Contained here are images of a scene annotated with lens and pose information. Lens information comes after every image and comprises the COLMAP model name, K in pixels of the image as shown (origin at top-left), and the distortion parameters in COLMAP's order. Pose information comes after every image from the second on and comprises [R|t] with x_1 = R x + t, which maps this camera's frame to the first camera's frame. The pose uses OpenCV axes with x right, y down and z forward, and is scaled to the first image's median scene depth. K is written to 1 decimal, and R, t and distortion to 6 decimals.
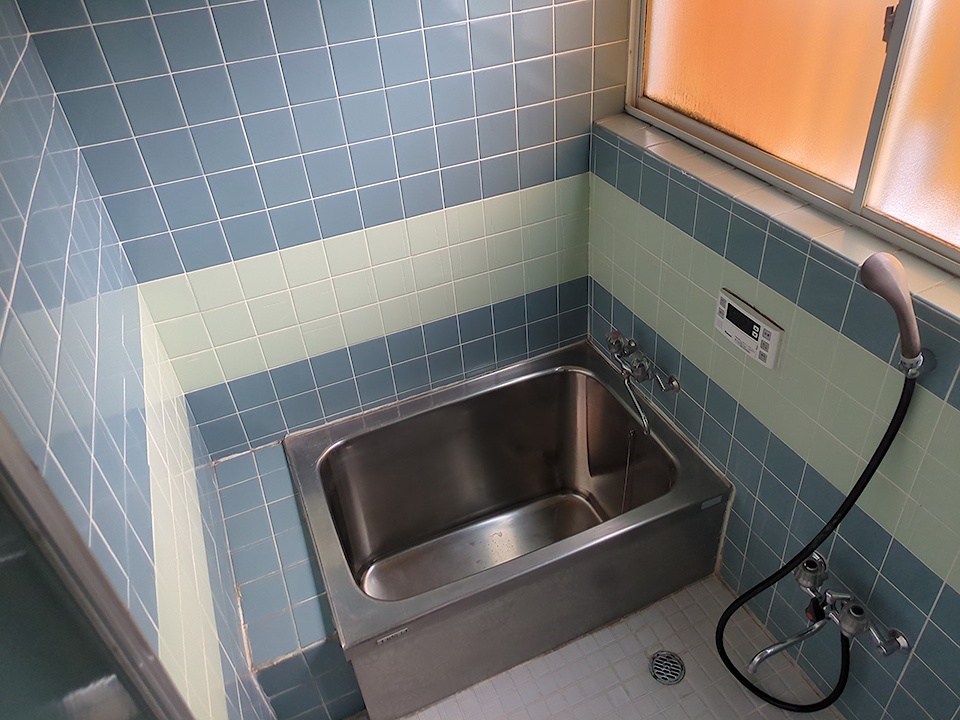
lens RADIAL K [[750.4, 0, 480.0], [0, 750.4, 360.0], [0, 0, 1]] dist [0.007513, 0.000088]
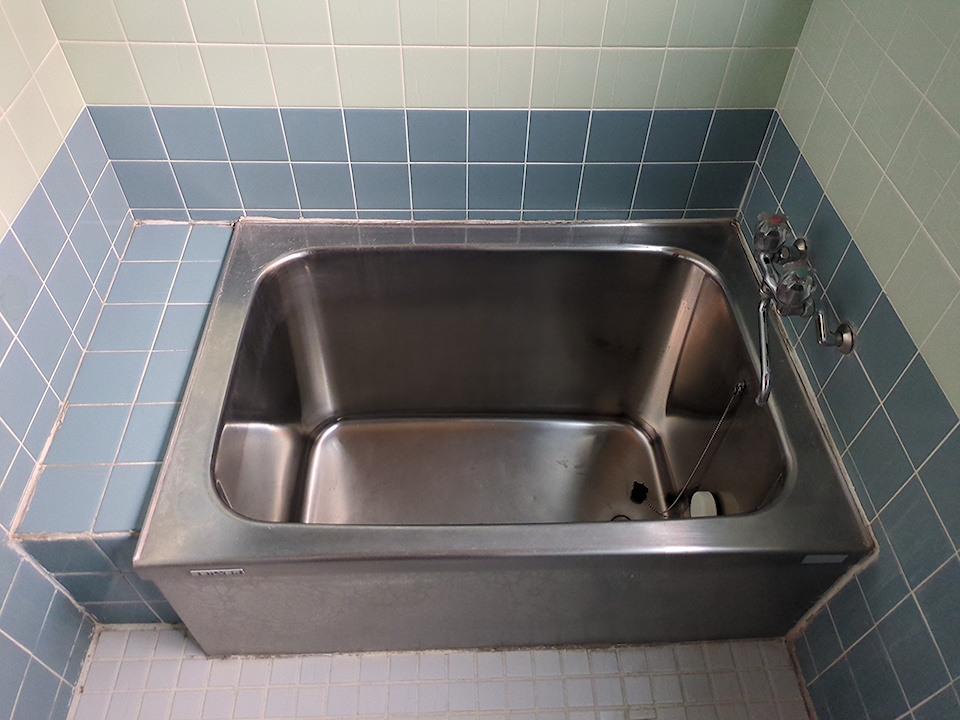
lens RADIAL K [[718.7, 0, 474.7], [0, 718.7, 359.0], [0, 0, 1]] dist [0.028129, -0.012282]
pose [[0.925256, 0.338550, -0.171132, 0.098473], [-0.293097, 0.924405, 0.244067, -0.003560], [0.240824, -0.175666, 0.954539, 0.407279]]
